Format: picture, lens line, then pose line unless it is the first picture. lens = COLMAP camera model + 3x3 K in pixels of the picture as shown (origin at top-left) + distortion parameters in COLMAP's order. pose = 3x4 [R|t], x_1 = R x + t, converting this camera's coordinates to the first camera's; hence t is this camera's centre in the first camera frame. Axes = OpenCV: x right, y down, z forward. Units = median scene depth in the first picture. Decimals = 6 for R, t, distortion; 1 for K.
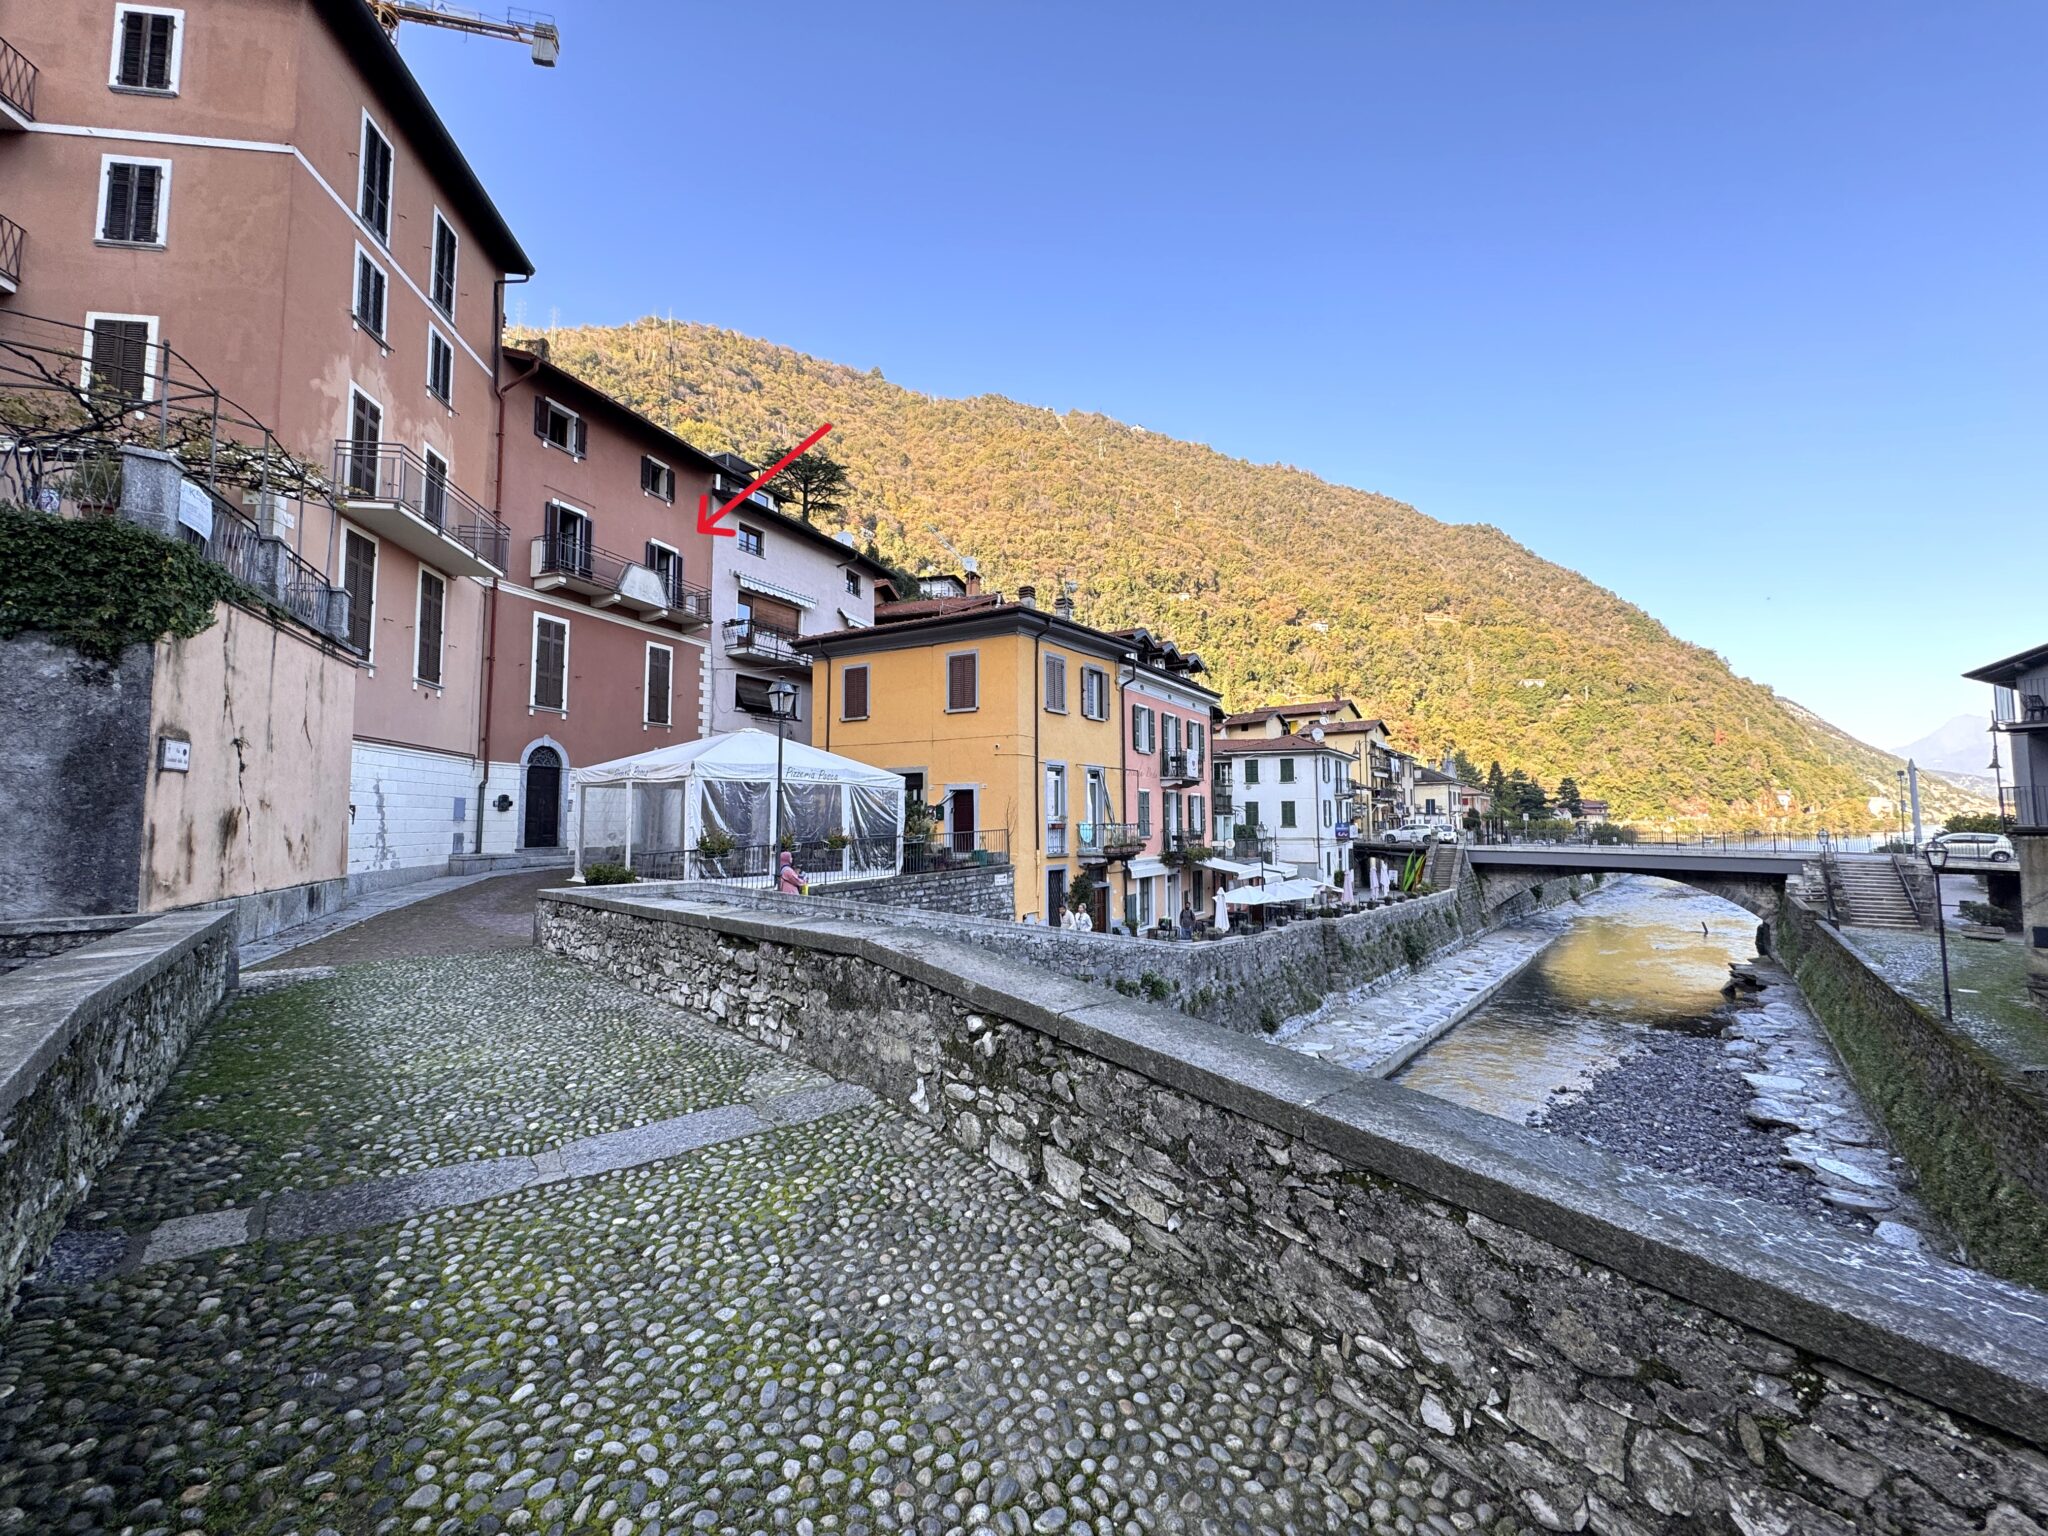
lens RADIAL K [[825.4, 0, 1016.9], [0, 825.4, 765.9], [0, 0, 1]] dist [0.005585, 0.000511]
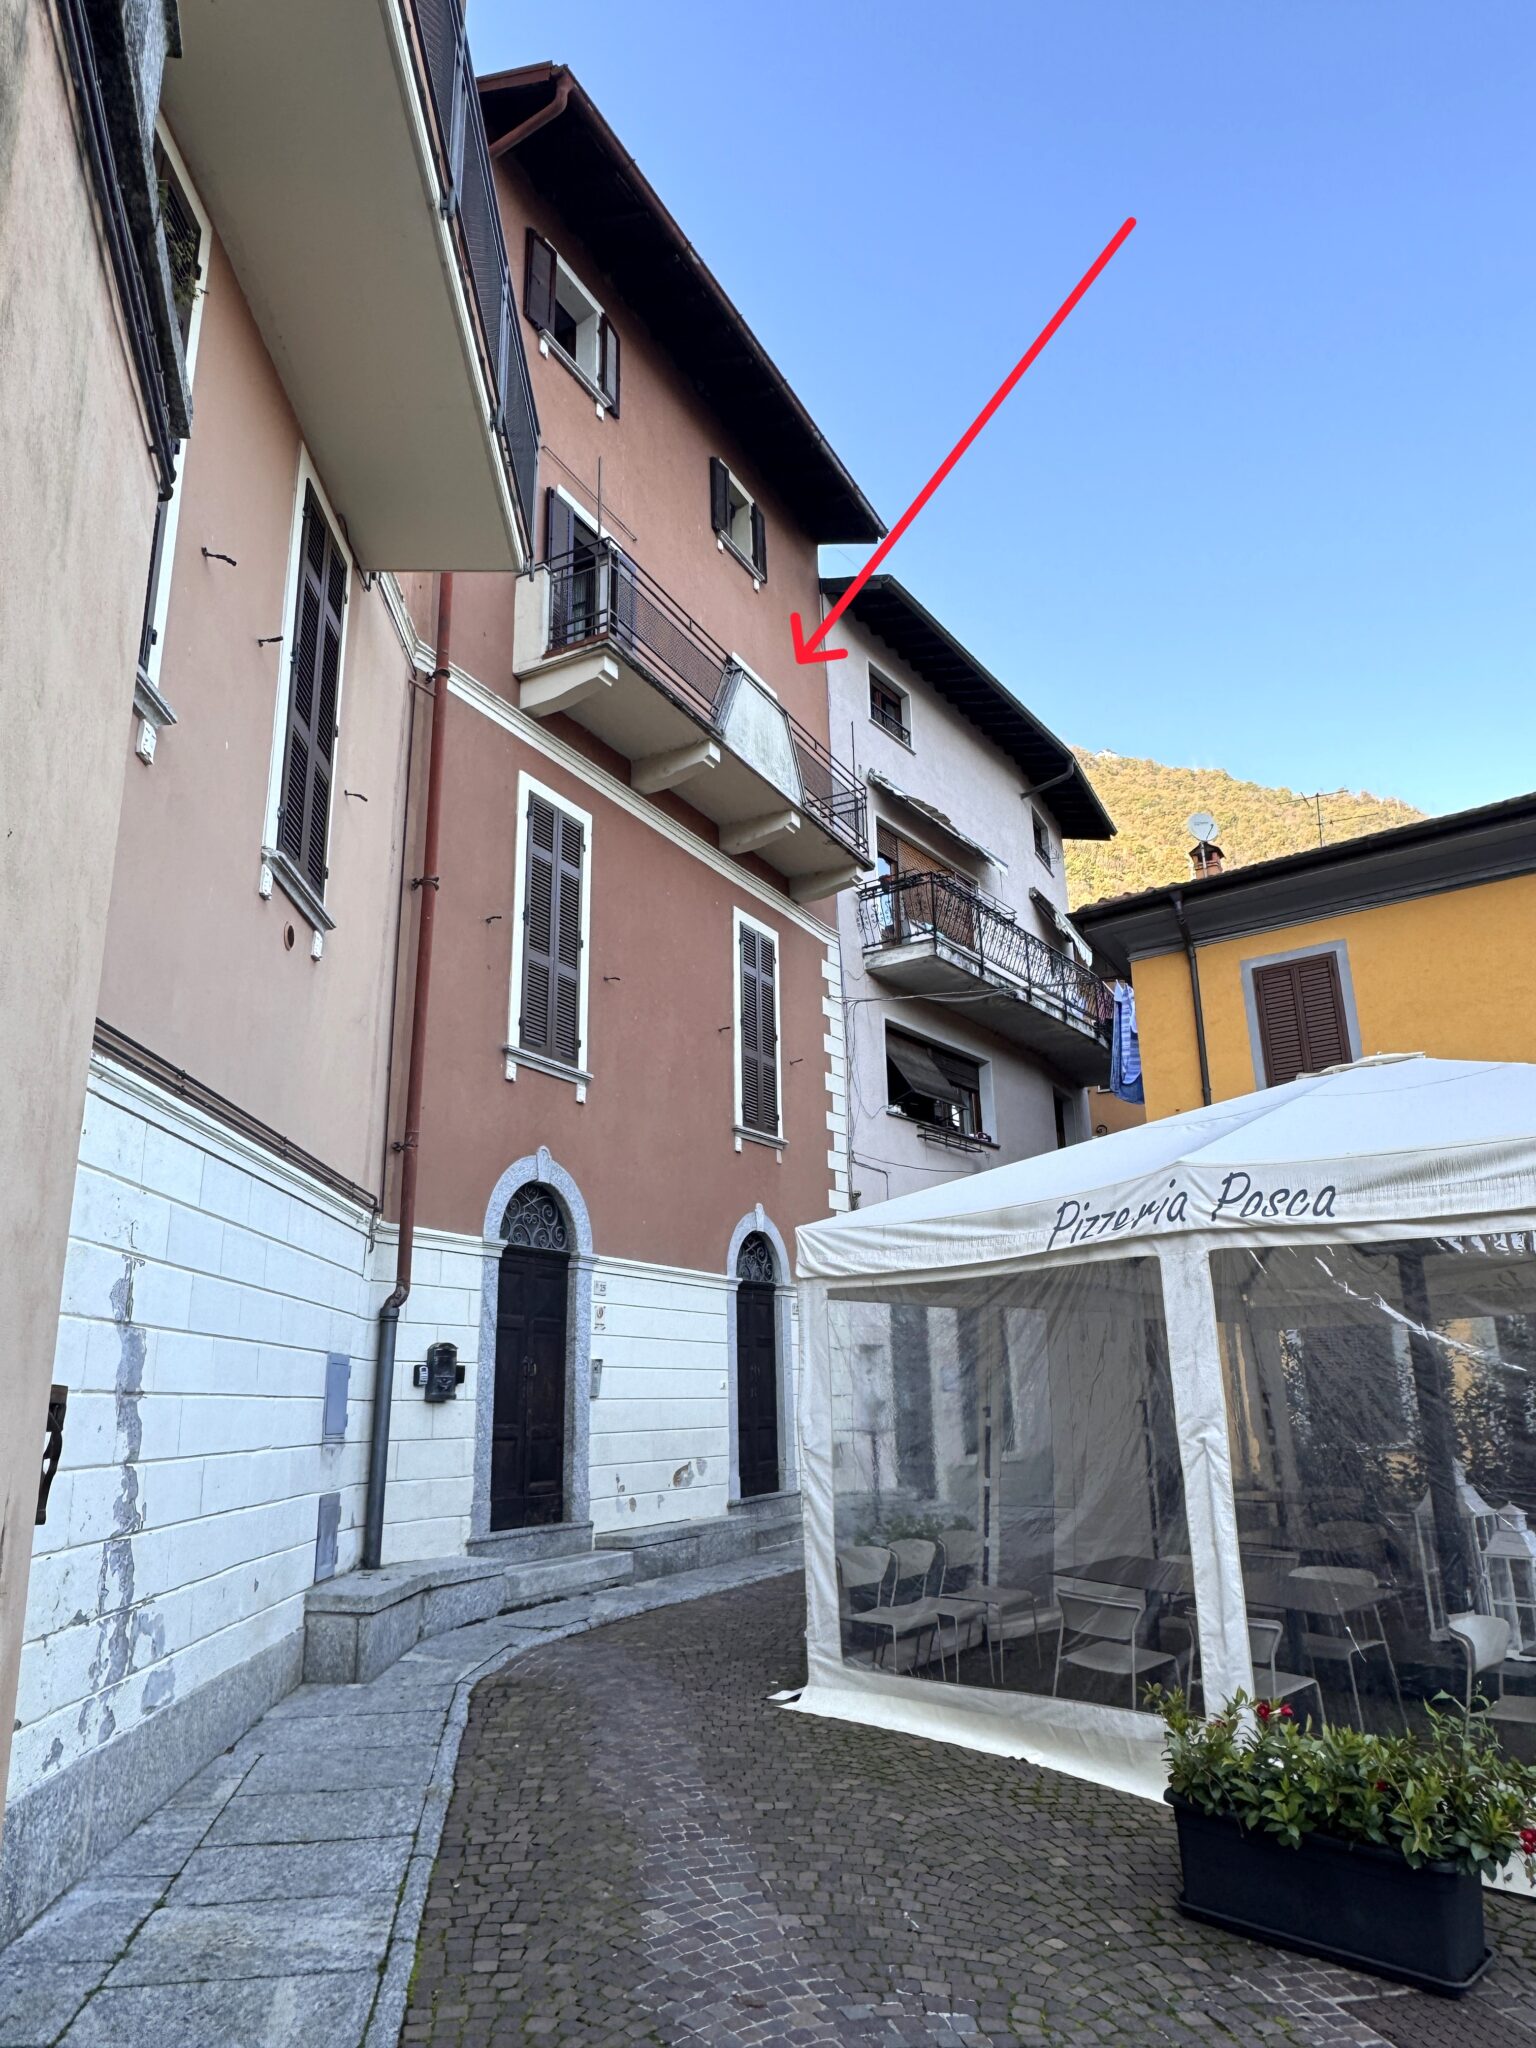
lens RADIAL K [[1332.4, 0, 774.2], [0, 1332.4, 1023.3], [0, 0, 1]] dist [0.005731, 0.000394]
pose [[0.993370, -0.049911, -0.103559, -0.428111], [0.027459, 0.977774, -0.207856, 0.024258], [0.111631, 0.203634, 0.972662, 0.509881]]
